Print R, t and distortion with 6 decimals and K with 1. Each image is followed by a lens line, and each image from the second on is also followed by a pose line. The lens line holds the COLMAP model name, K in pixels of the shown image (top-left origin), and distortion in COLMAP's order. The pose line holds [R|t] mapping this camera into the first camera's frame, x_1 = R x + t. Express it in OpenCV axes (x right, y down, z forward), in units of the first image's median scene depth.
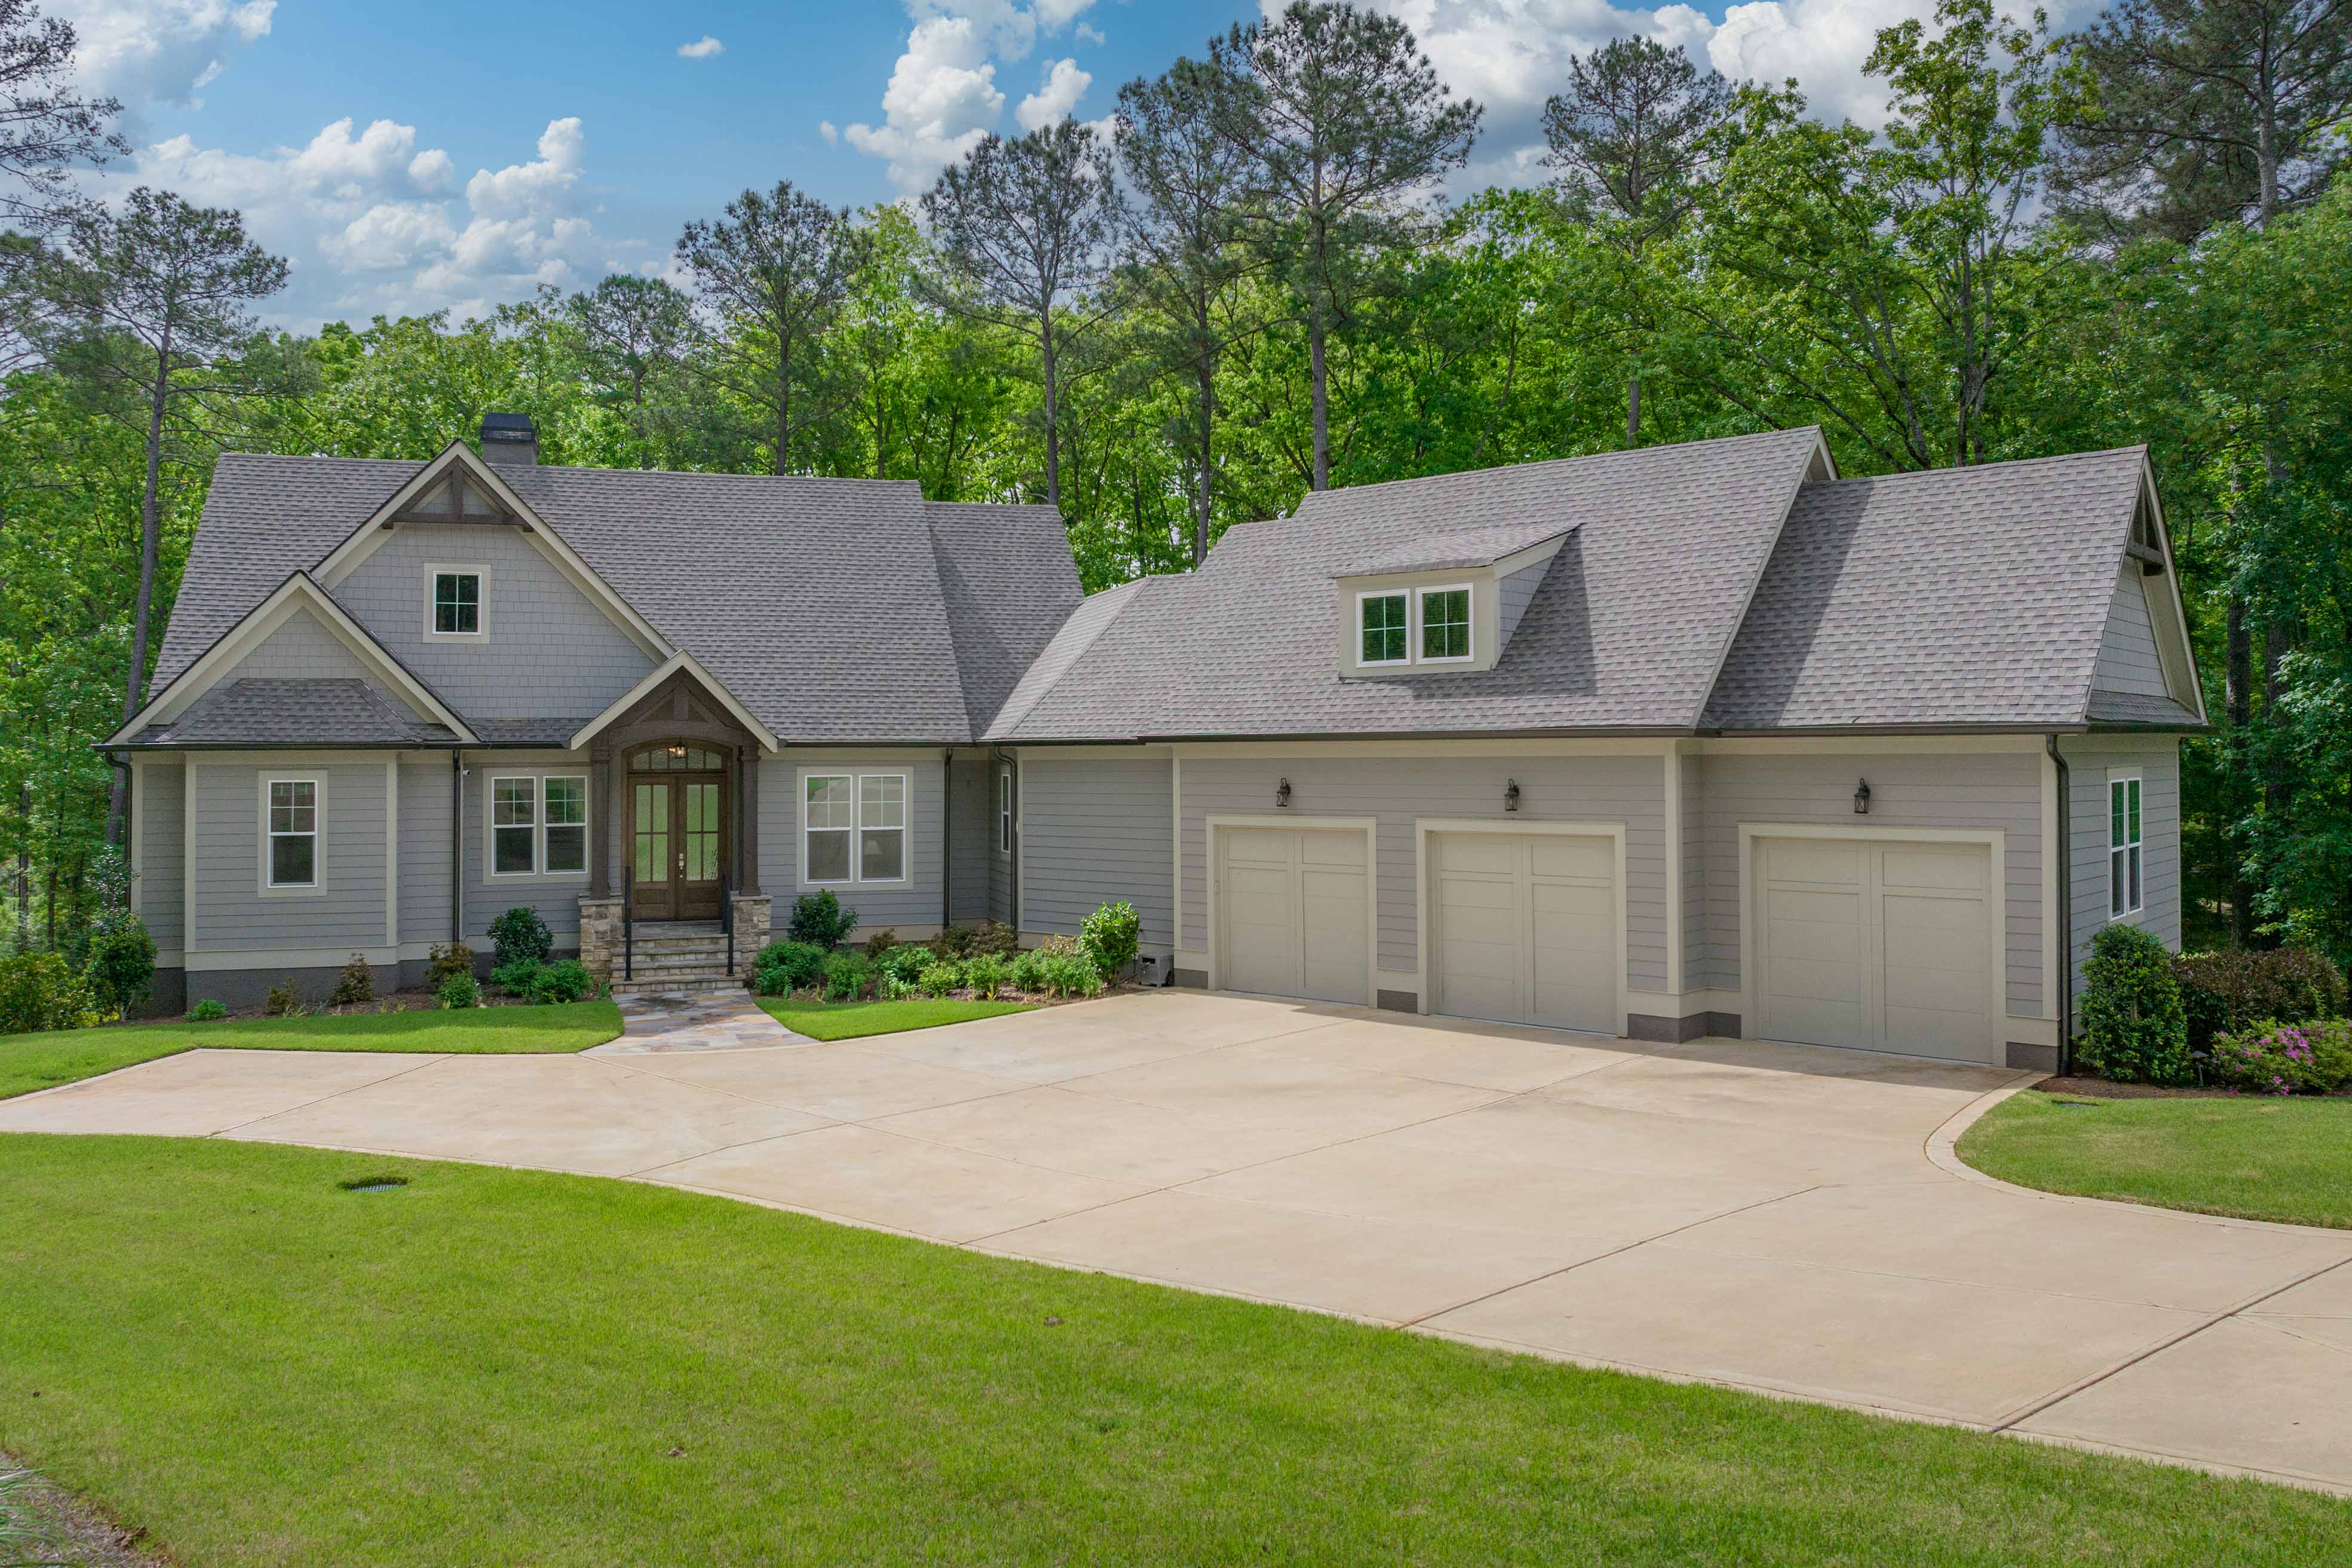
lens RADIAL K [[1758.5, 0, 1171.6], [0, 1758.5, 741.2], [0, 0, 1]] dist [-0.016714, -0.049648]
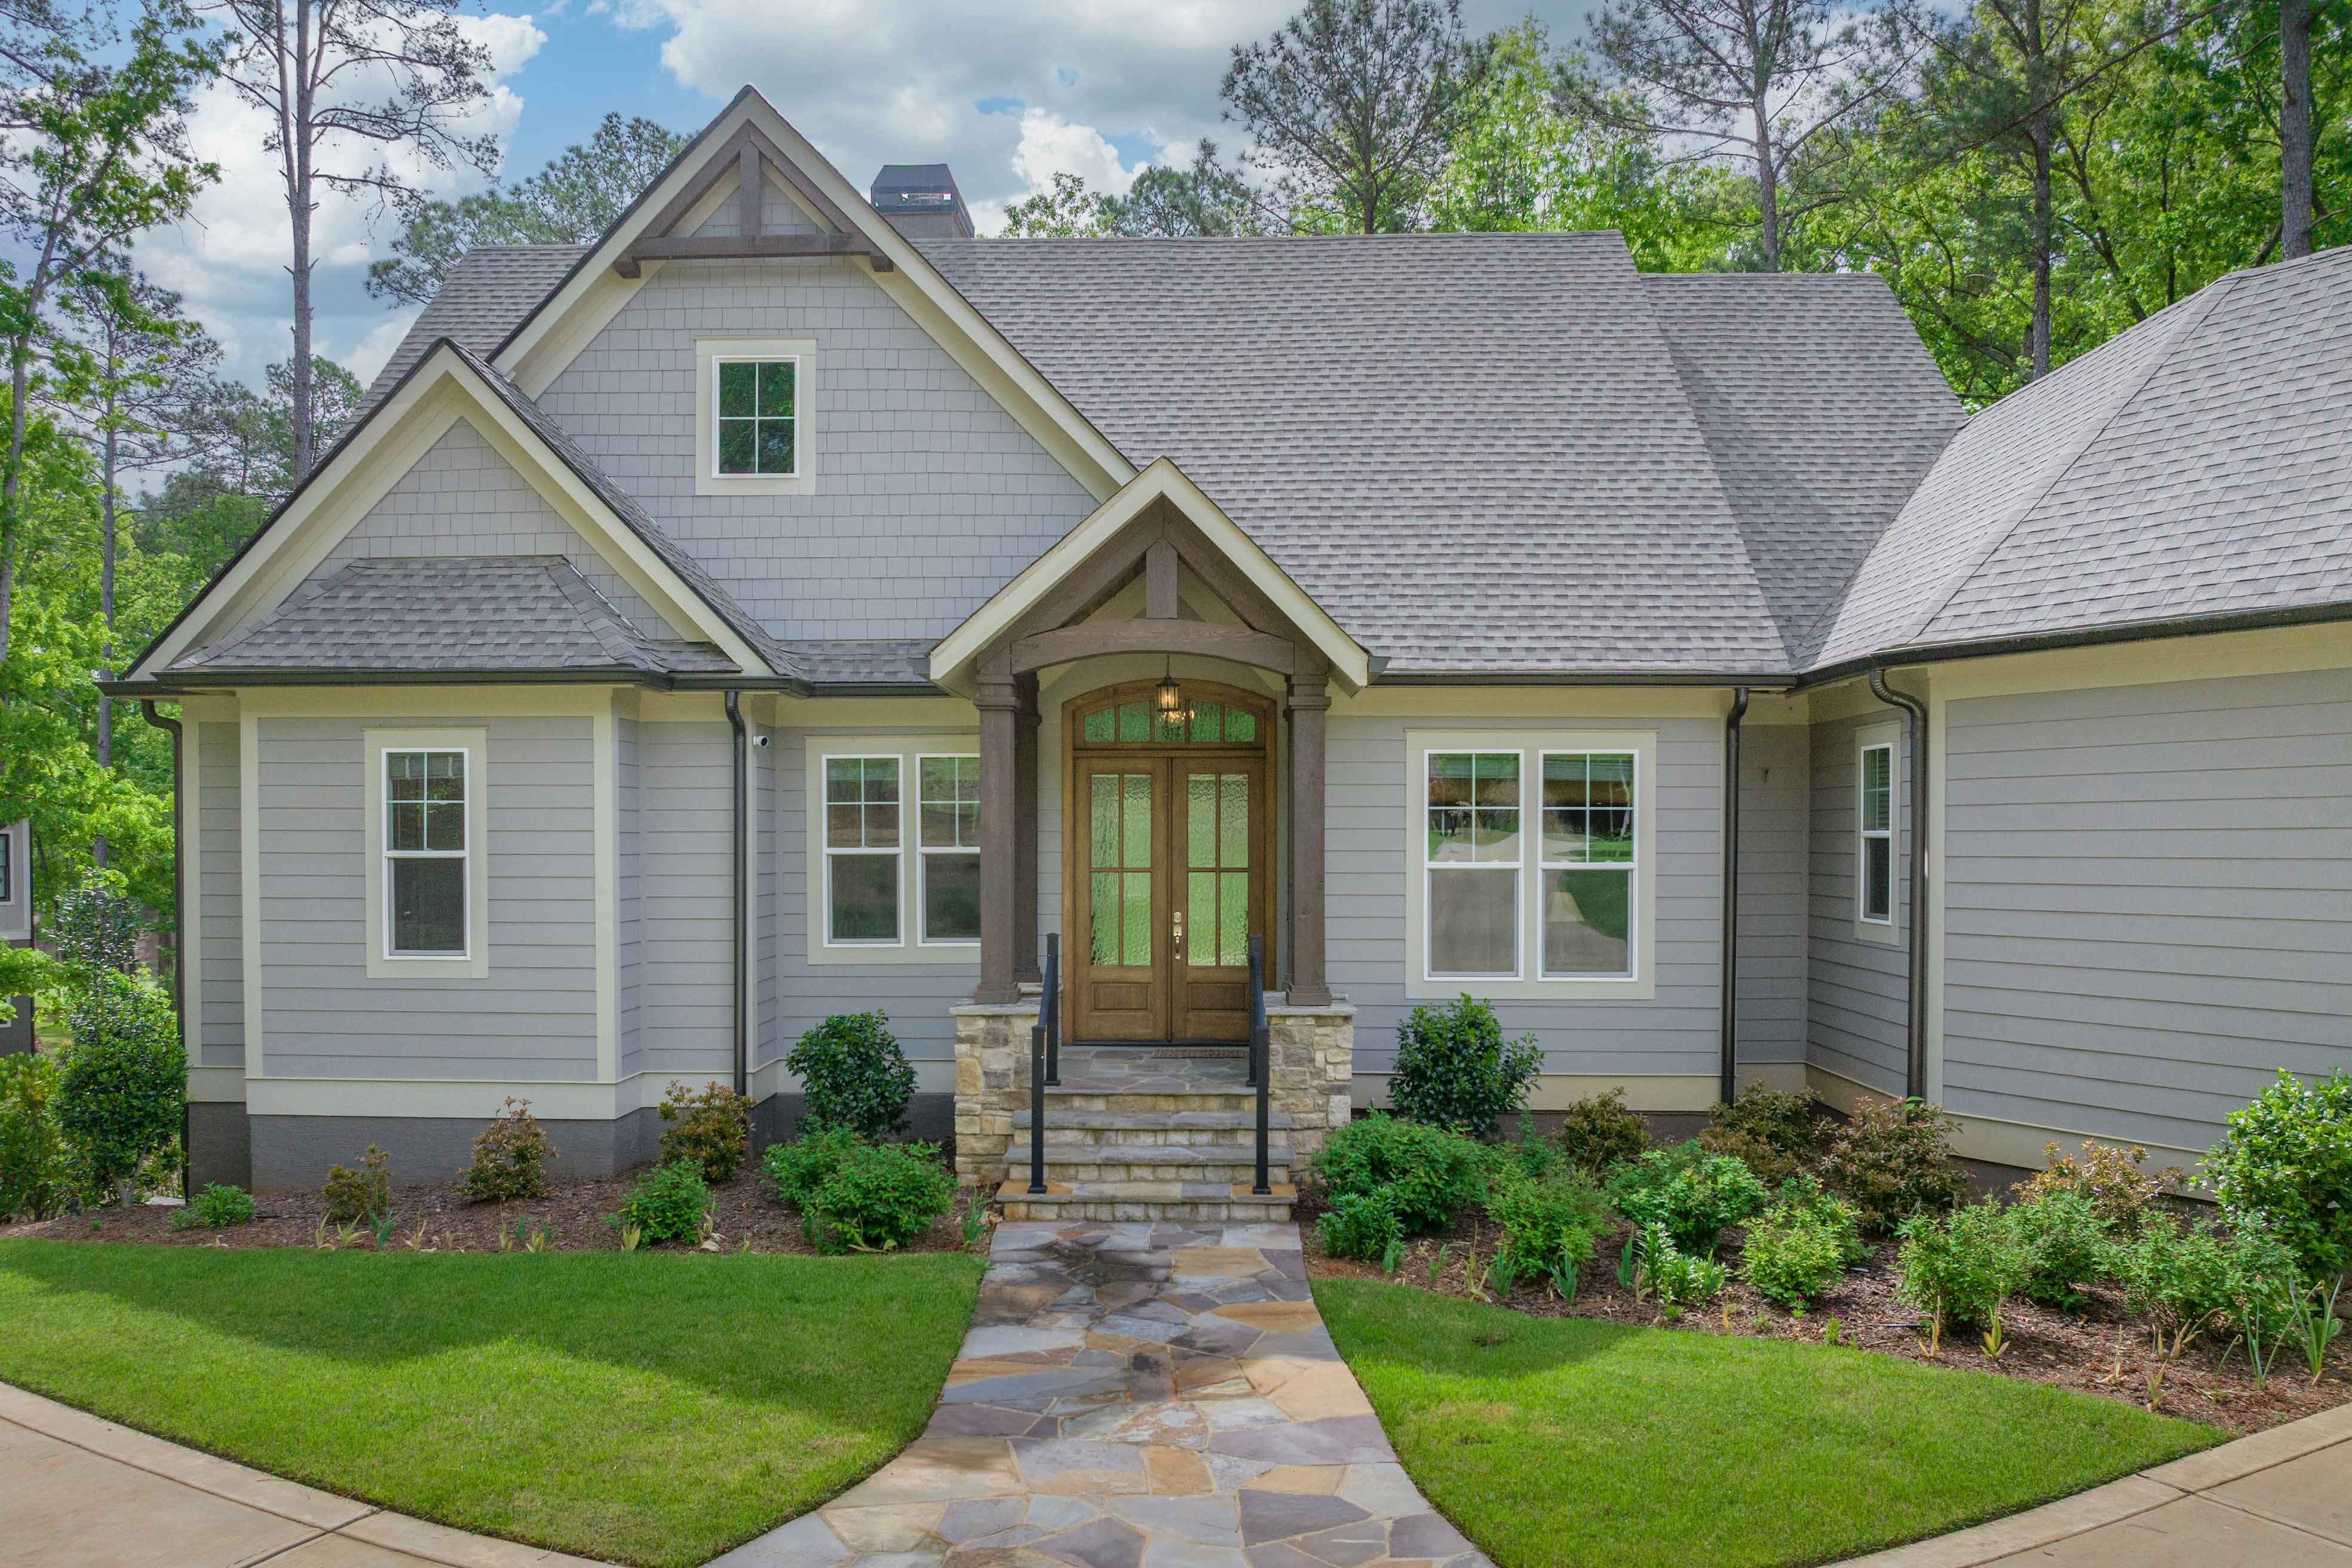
lens RADIAL K [[1758.5, 0, 1171.6], [0, 1758.5, 741.2], [0, 0, 1]] dist [-0.016714, -0.049648]
pose [[0.947114, -0.011200, -0.320702, -0.125863], [-0.003183, 0.999014, -0.044289, 0.039603], [0.320882, 0.042968, 0.946144, 0.550942]]
